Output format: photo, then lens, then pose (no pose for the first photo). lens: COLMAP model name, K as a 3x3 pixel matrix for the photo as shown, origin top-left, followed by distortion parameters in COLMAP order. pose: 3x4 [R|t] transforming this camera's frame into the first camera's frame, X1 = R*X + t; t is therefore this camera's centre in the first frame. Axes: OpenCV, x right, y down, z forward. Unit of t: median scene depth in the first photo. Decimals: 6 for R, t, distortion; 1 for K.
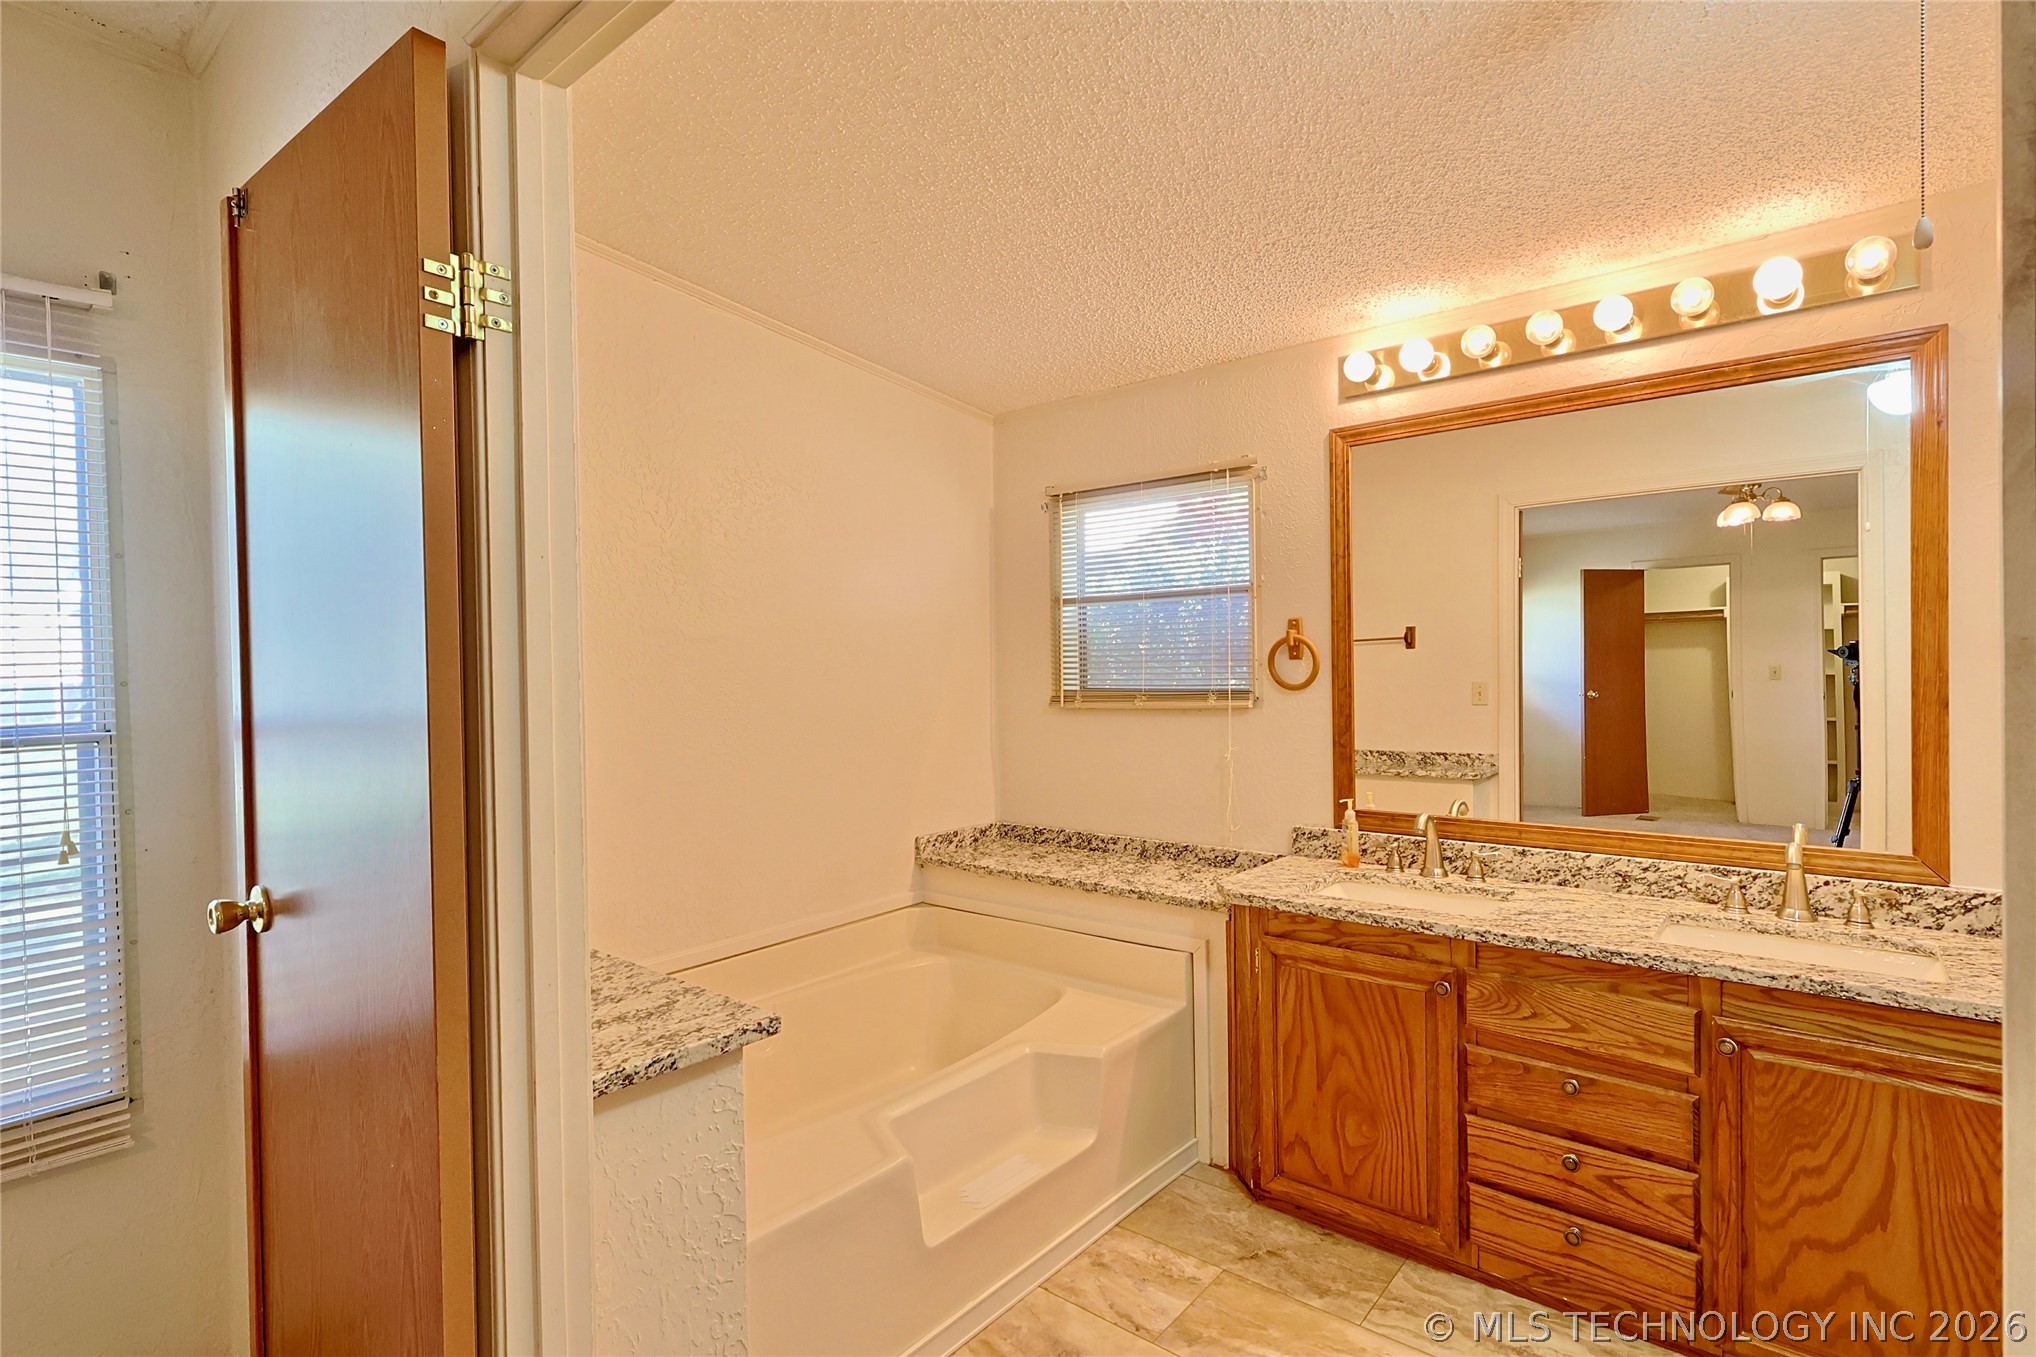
lens RADIAL K [[993.8, 0, 1017.0], [0, 993.8, 675.0], [0, 0, 1]] dist [-0.002662, 0.001884]
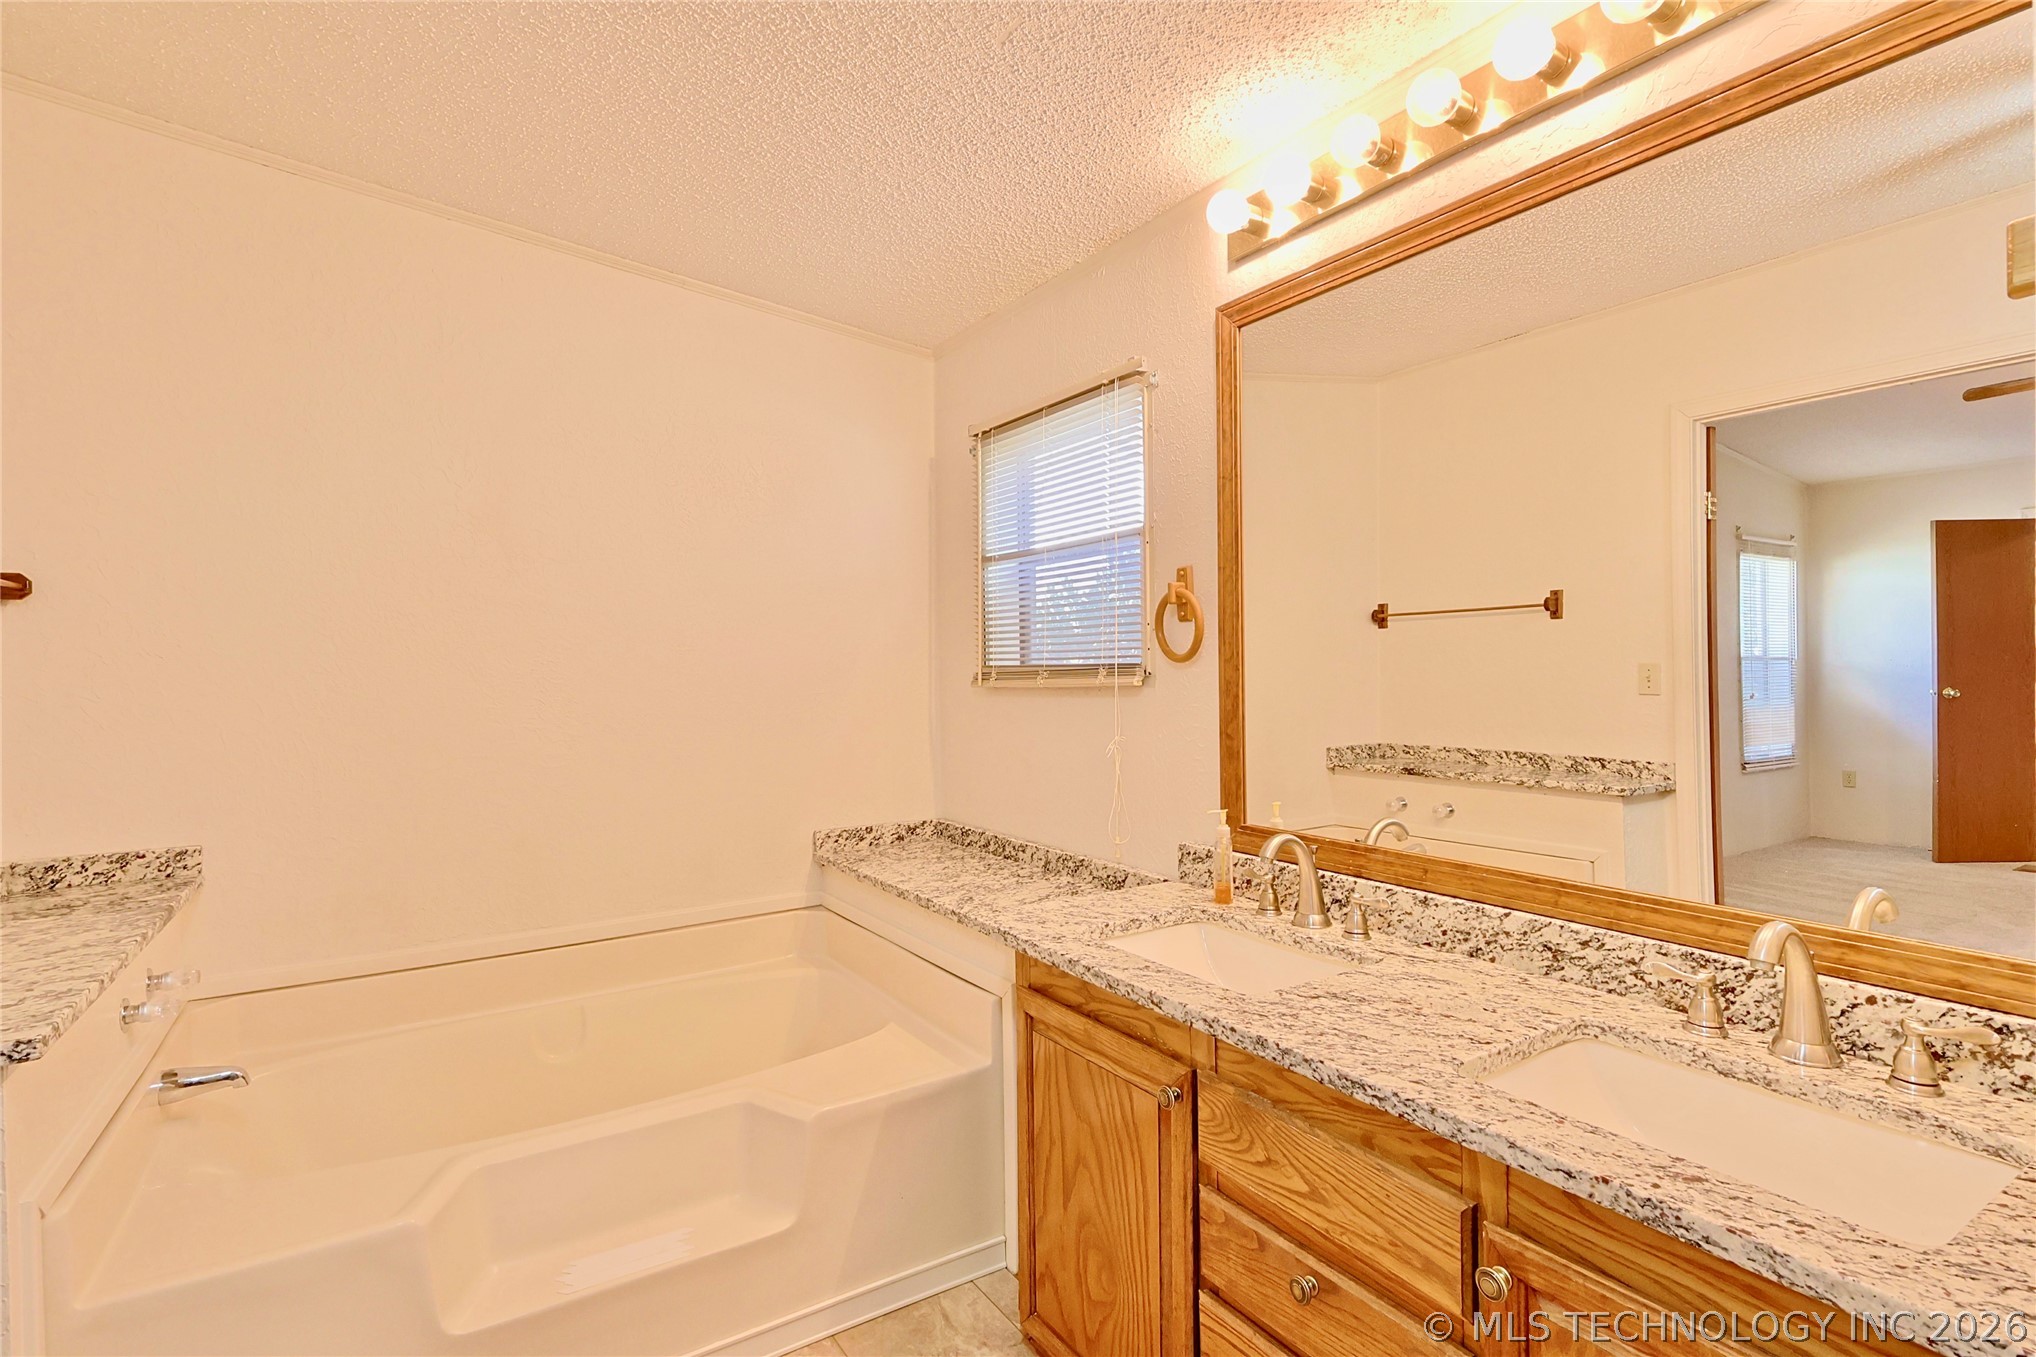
lens RADIAL K [[993.8, 0, 1018.4], [0, 993.8, 677.0], [0, 0, 1]] dist [-0.002662, 0.001884]
pose [[0.952908, 0.006665, -0.303186, 0.460260], [-0.004459, 0.999958, 0.007967, 0.024792], [0.303226, -0.006240, 0.952898, 0.289723]]
